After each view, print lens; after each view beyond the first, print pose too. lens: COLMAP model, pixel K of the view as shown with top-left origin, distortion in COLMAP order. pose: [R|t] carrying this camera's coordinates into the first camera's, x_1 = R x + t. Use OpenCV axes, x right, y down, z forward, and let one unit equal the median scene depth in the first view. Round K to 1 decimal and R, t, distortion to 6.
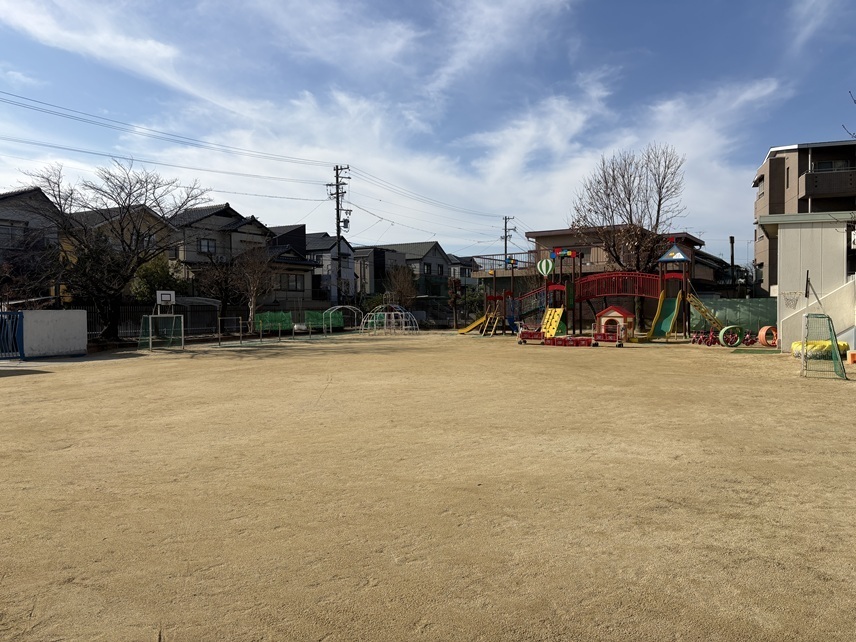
lens RADIAL K [[639.1, 0, 428.0], [0, 639.1, 321.0], [0, 0, 1]] dist [0.065287, -0.044613]
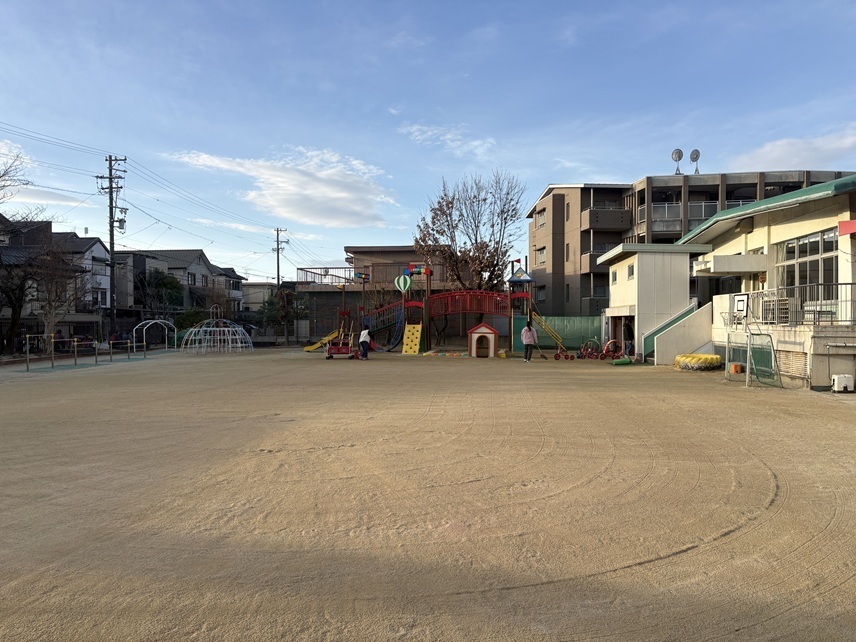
lens RADIAL K [[643.4, 0, 422.0], [0, 643.4, 323.4], [0, 0, 1]] dist [0.066757, -0.047103]
pose [[0.917649, 0.005501, 0.397354, -0.151922], [0.002298, 0.999814, -0.019149, -0.002094], [-0.397386, 0.018485, 0.917466, 0.062381]]
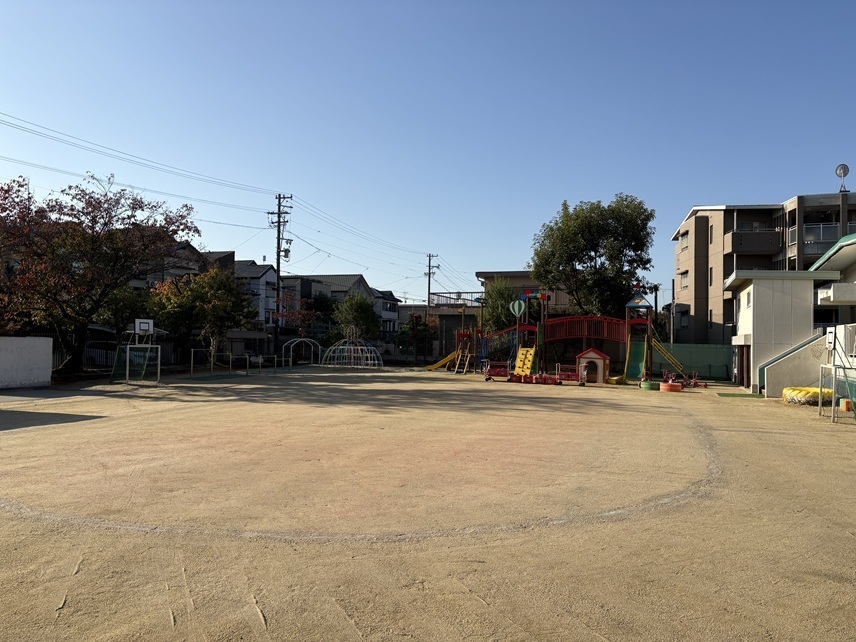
lens RADIAL K [[636.6, 0, 431.0], [0, 636.6, 322.6], [0, 0, 1]] dist [0.099355, -0.097993]
pose [[0.985009, 0.034354, 0.169045, -0.105265], [-0.026034, 0.998350, -0.051188, -0.003453], [-0.170525, 0.046020, 0.984278, 0.009787]]
